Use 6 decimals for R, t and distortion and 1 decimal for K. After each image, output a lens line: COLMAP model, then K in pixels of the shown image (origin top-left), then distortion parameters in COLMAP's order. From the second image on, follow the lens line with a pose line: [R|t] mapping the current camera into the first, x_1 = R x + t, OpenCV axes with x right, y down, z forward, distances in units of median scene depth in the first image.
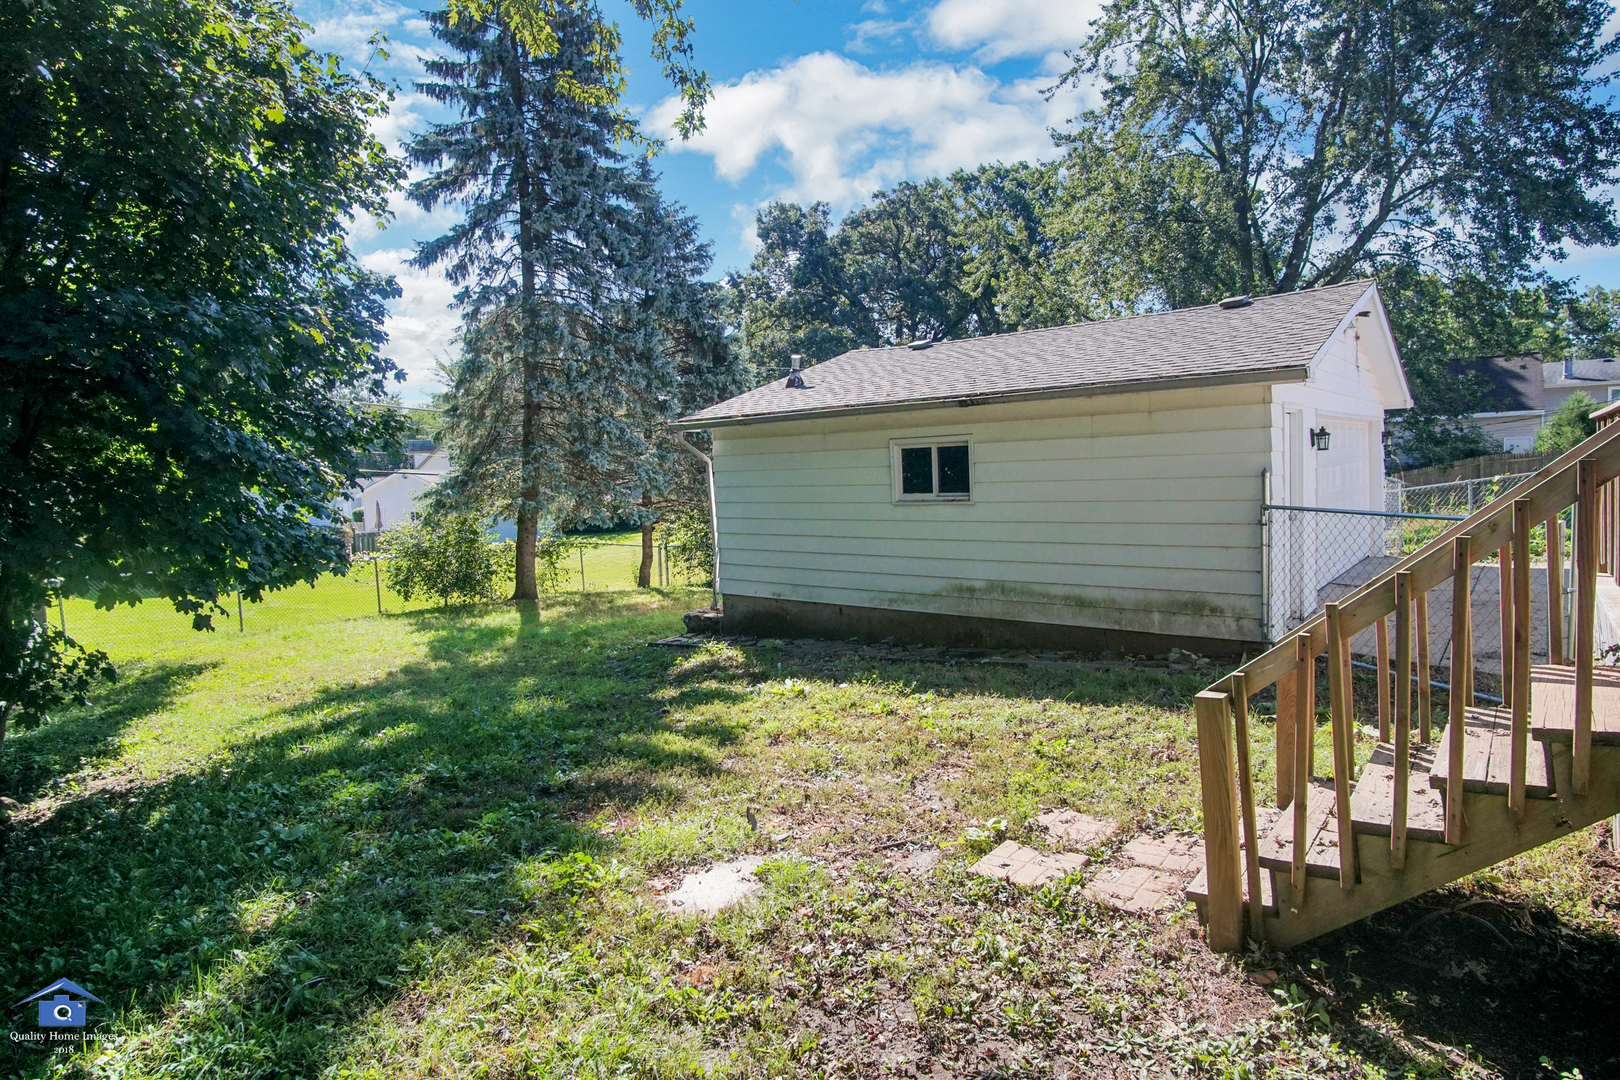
lens RADIAL K [[913.2, 0, 810.0], [0, 913.2, 540.0], [0, 0, 1]] dist [-0.000982, -0.000141]
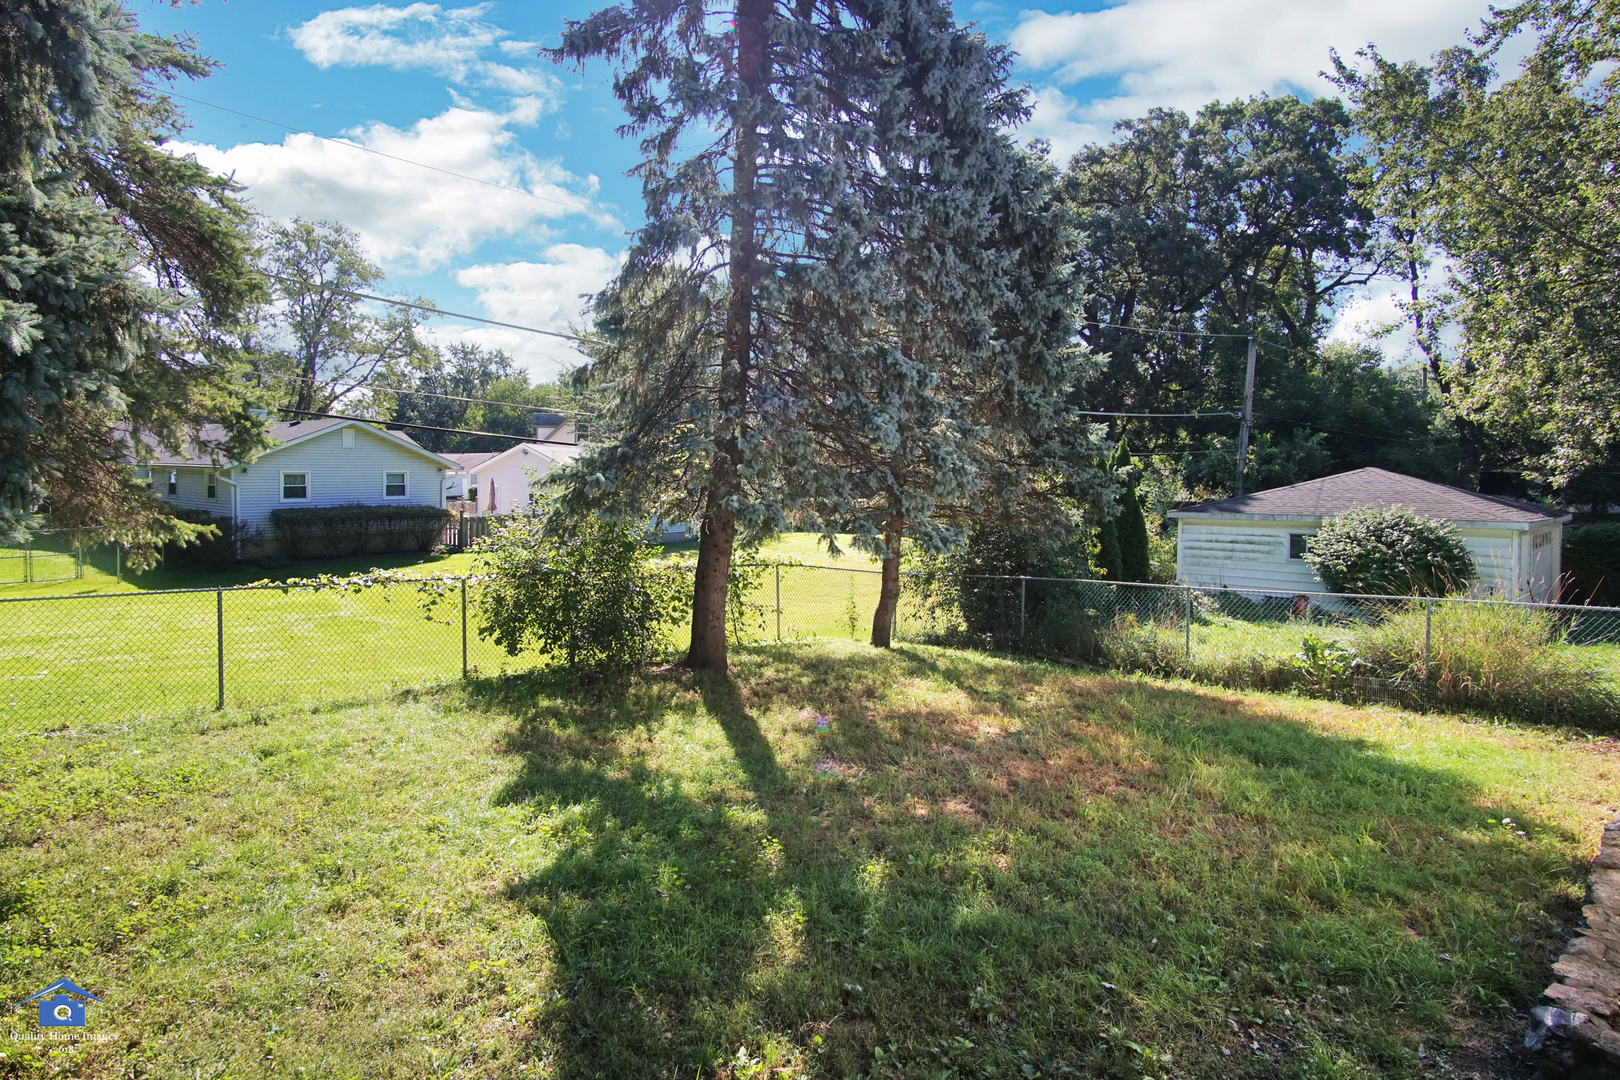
lens RADIAL K [[895.8, 0, 809.7], [0, 895.8, 499.9], [0, 0, 1]] dist [0.000903, 0.000173]
pose [[0.992220, 0.052798, -0.112744, -0.191665], [-0.056769, 0.997864, -0.032306, -0.026066], [0.110797, 0.038455, 0.993099, 0.447903]]
